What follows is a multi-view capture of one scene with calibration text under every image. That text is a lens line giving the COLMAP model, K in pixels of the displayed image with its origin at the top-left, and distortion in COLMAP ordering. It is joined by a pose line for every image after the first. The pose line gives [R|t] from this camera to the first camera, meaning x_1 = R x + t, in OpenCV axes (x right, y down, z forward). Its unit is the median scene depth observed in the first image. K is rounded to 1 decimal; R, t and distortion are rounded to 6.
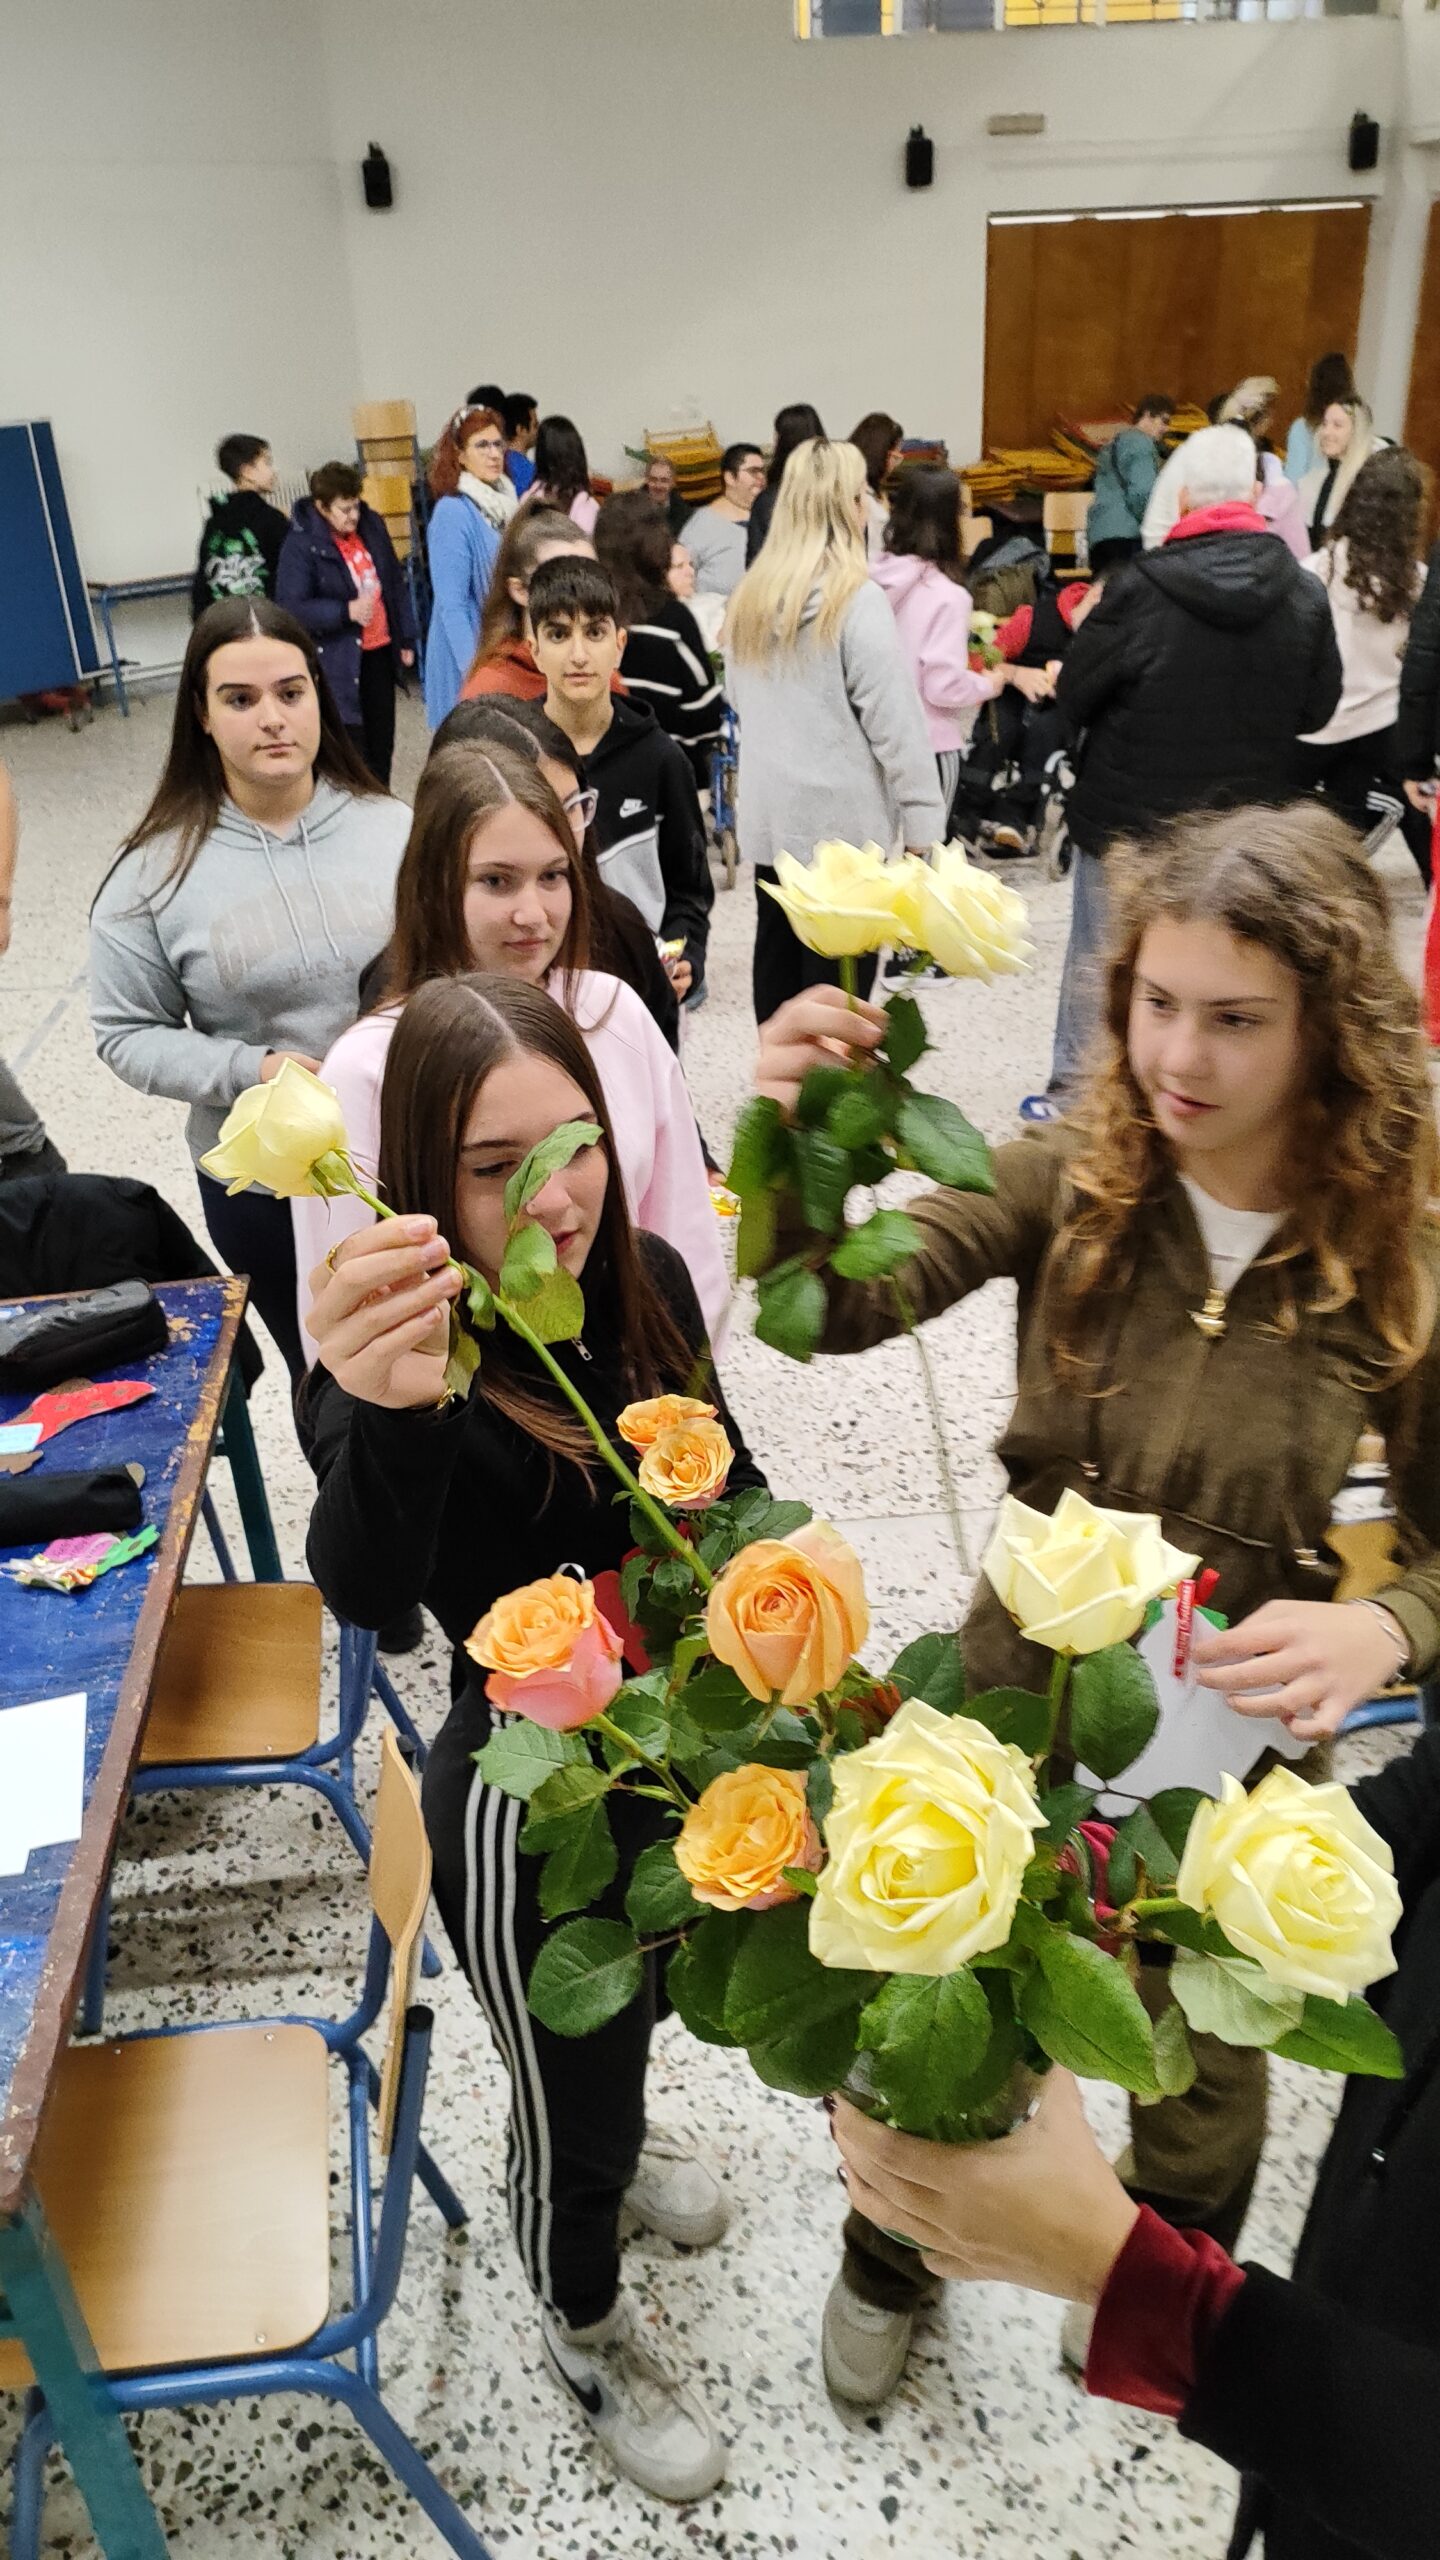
lens RADIAL K [[1841.1, 0, 733.3], [0, 1841.1, 1304.1], [0, 0, 1]] dist [0.000644, -0.001510]
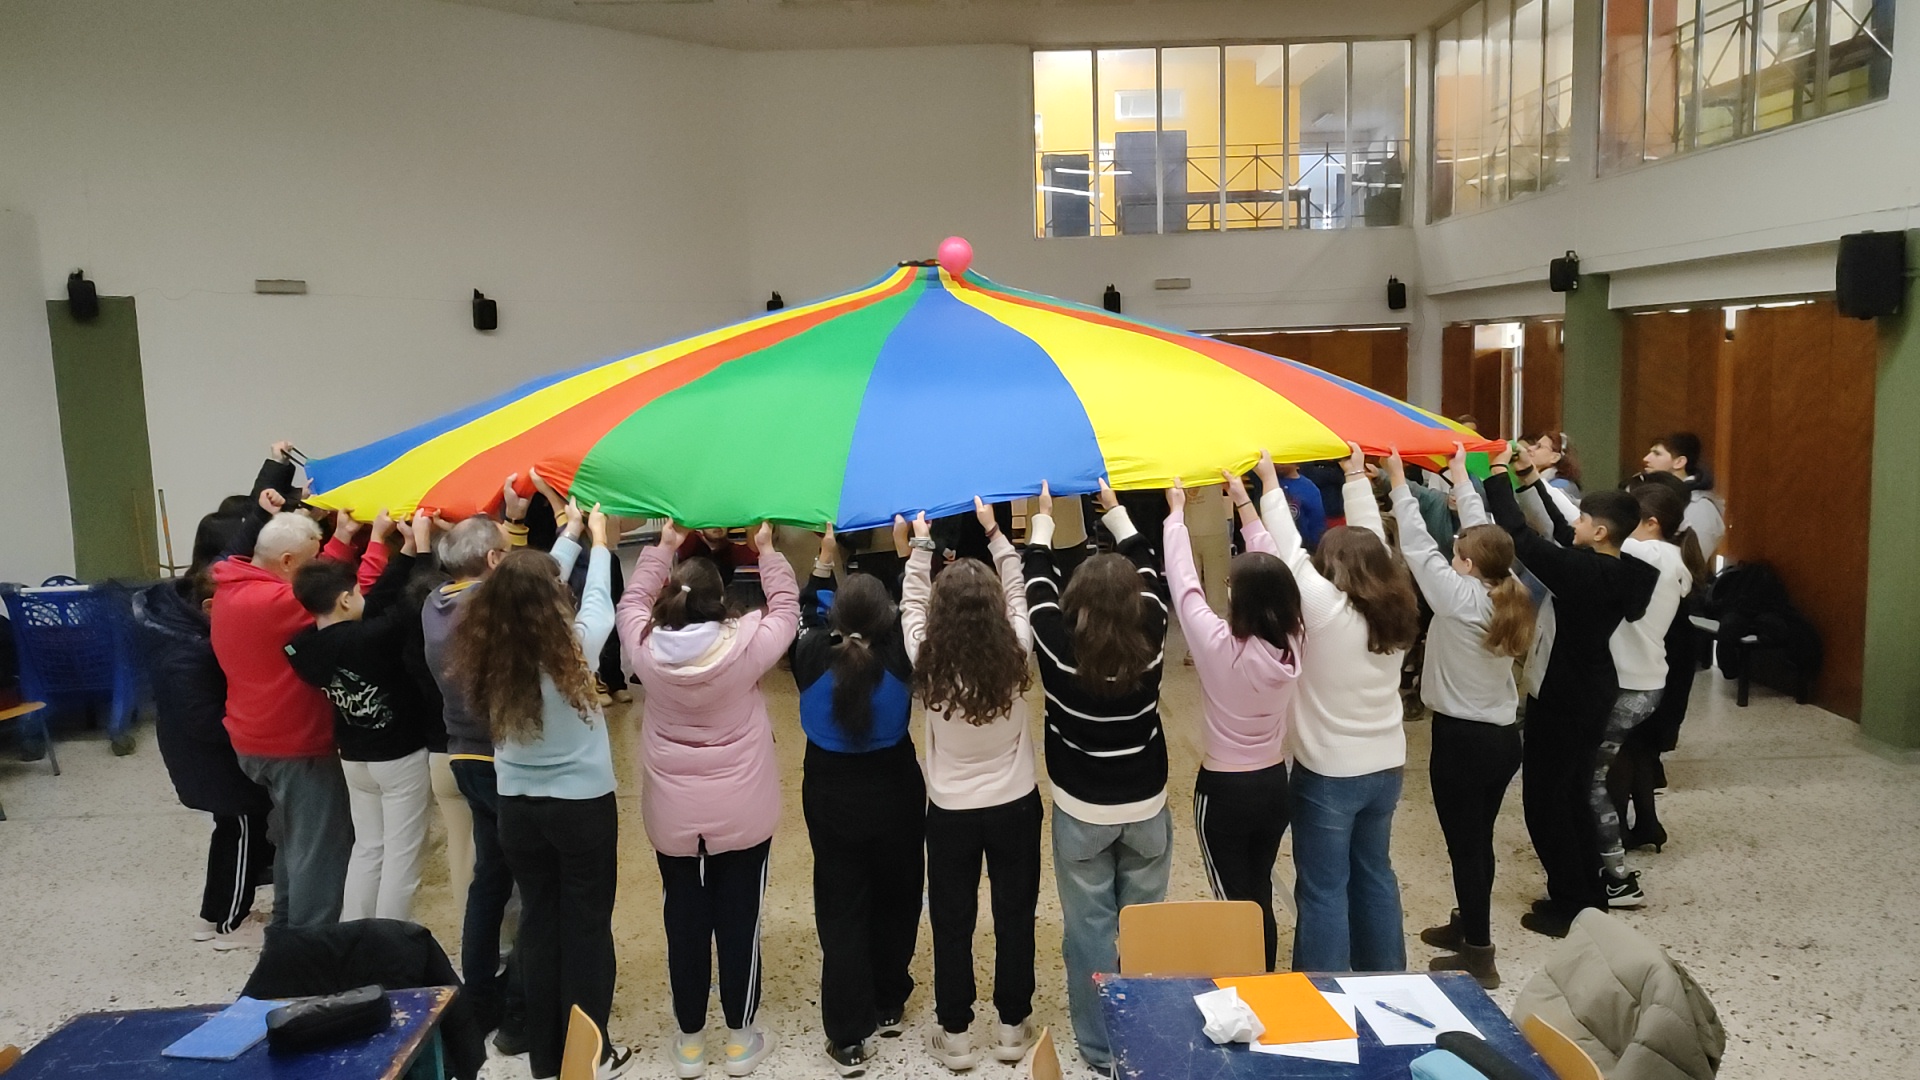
lens RADIAL K [[1379.1, 0, 957.4], [0, 1379.1, 529.5], [0, 0, 1]] dist [0.021164, -0.003332]
pose [[0.997624, 0.018104, -0.066472, 0.049840], [-0.041374, 0.928924, -0.367953, 0.008400], [0.055086, 0.369829, 0.927466, -0.046717]]
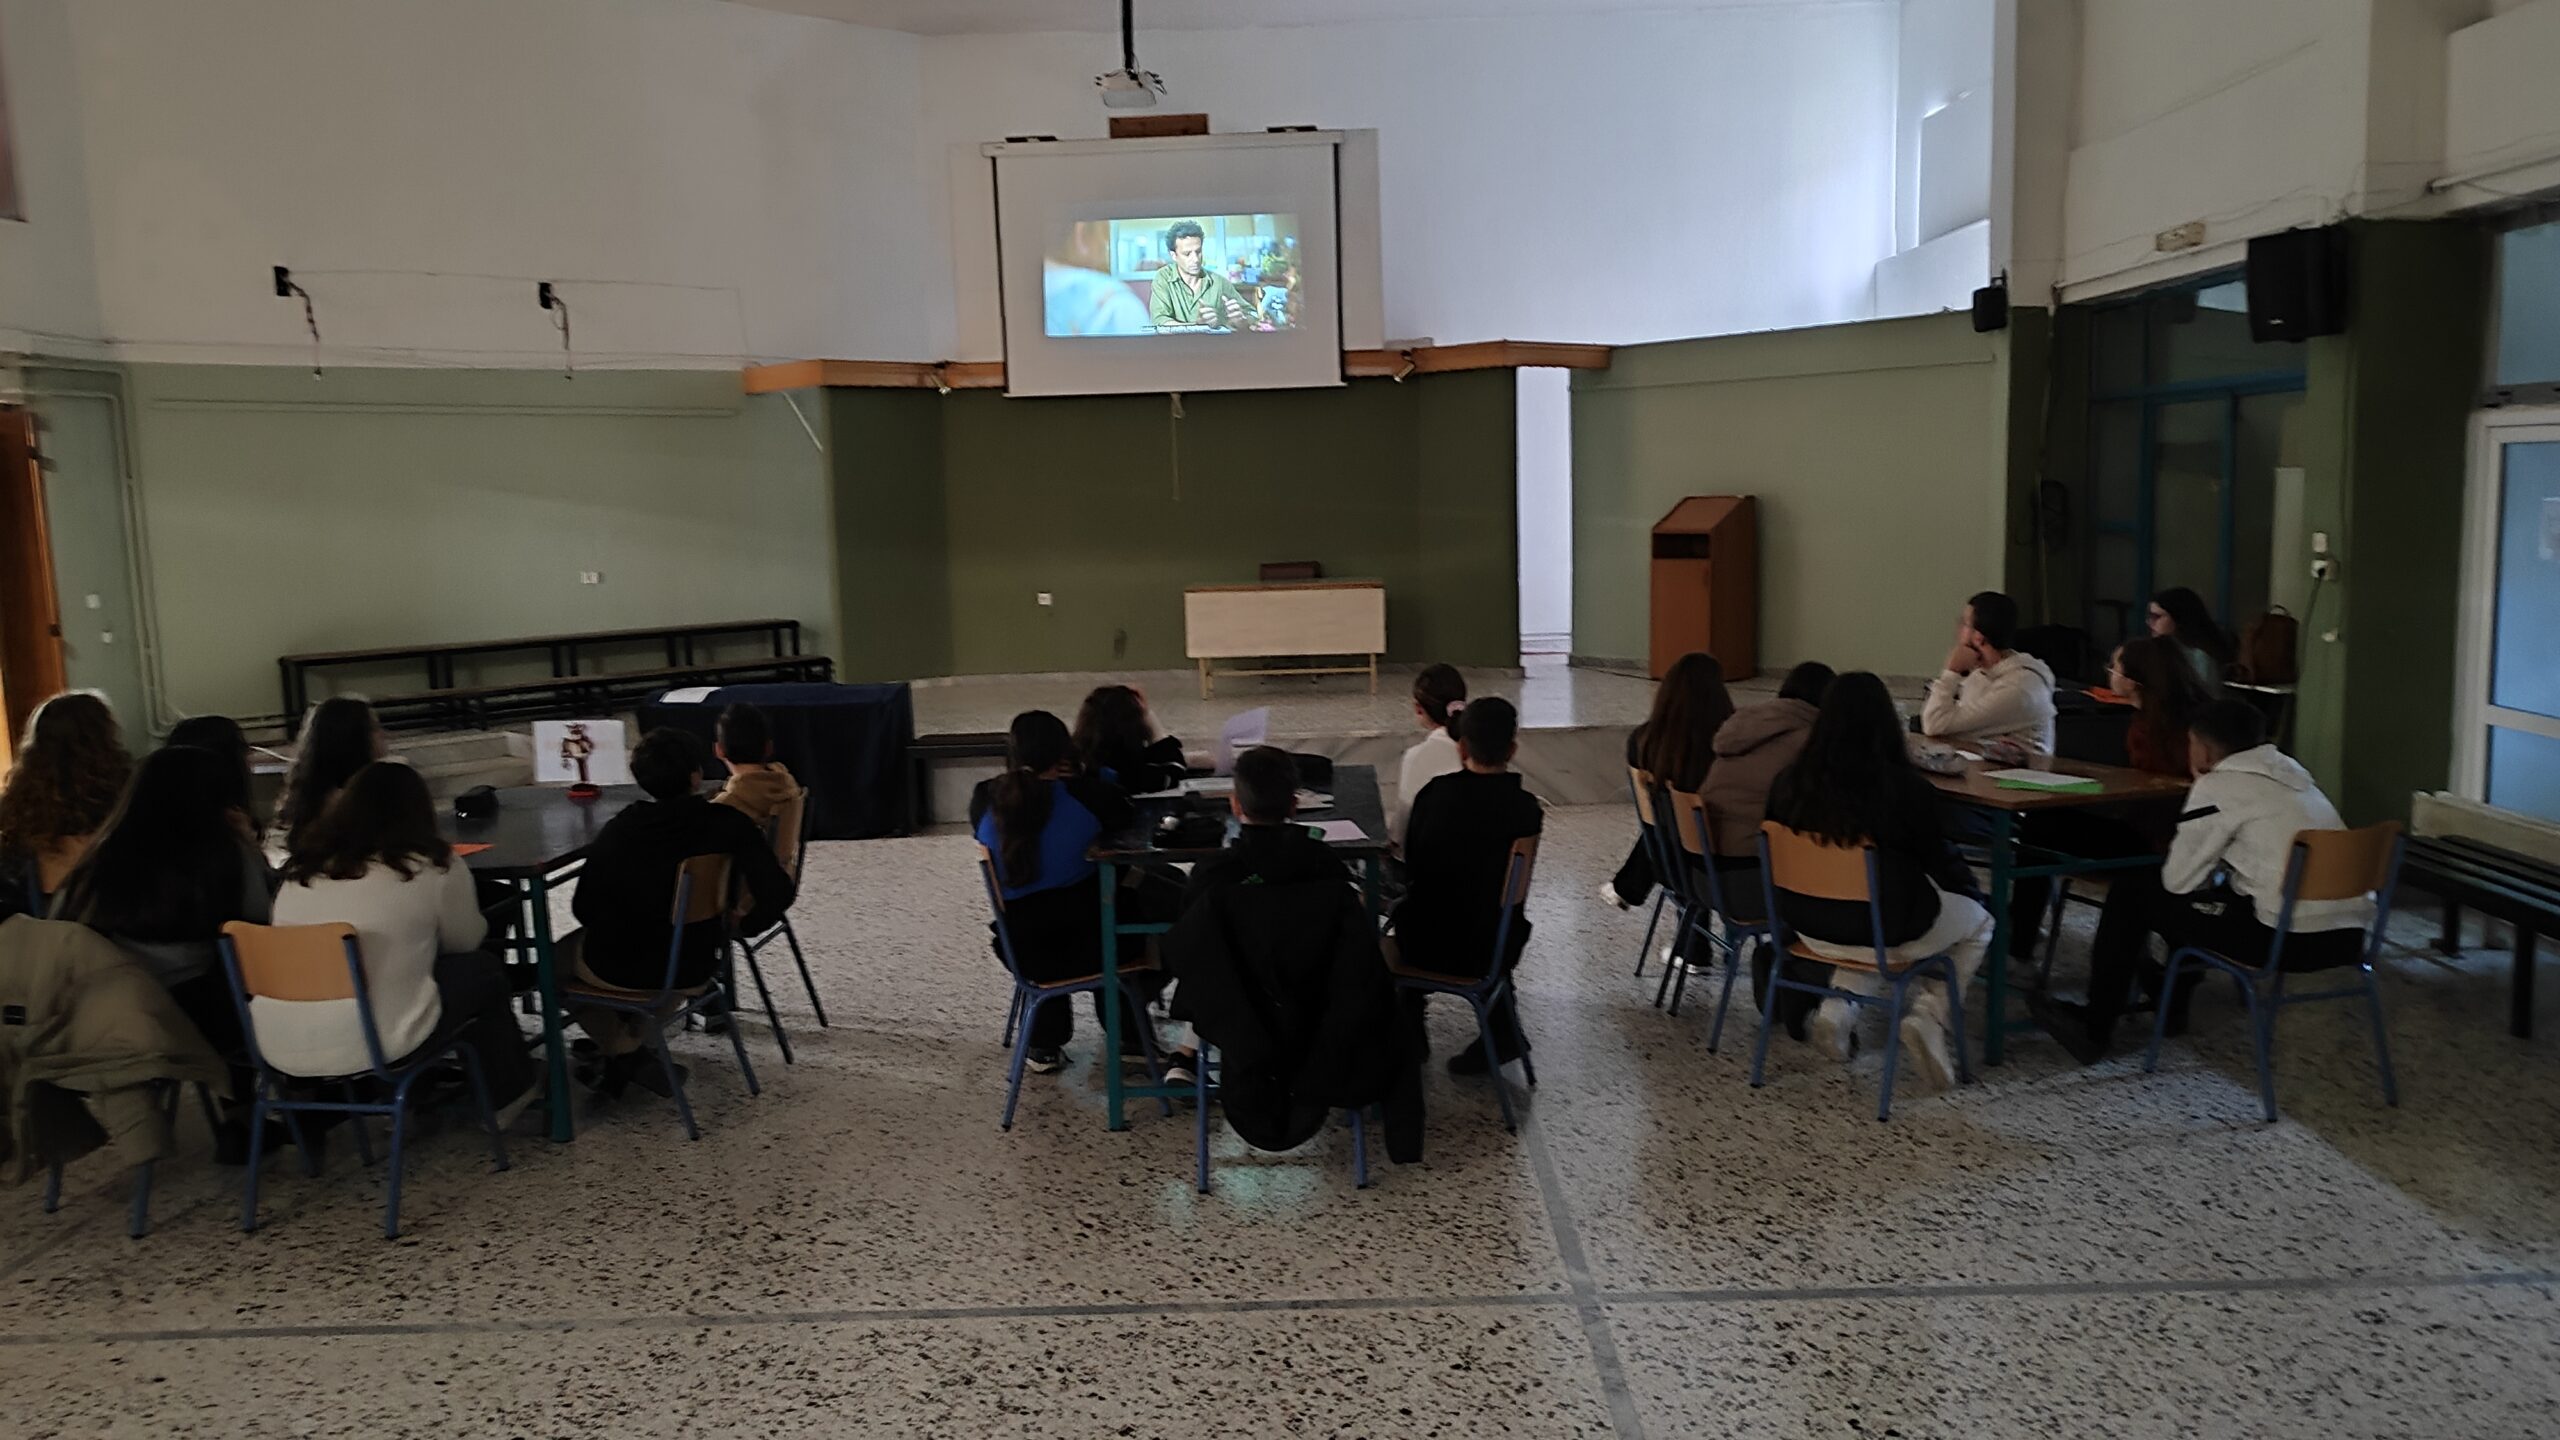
lens RADIAL K [[1811.0, 0, 1284.7], [0, 1811.0, 707.8], [0, 0, 1]] dist [0.049858, -0.057348]
pose [[-0.992995, 0.053359, 0.105424, -0.186999], [0.104827, 0.809536, 0.577635, -0.401573], [-0.054522, 0.584640, -0.809459, 0.788194]]
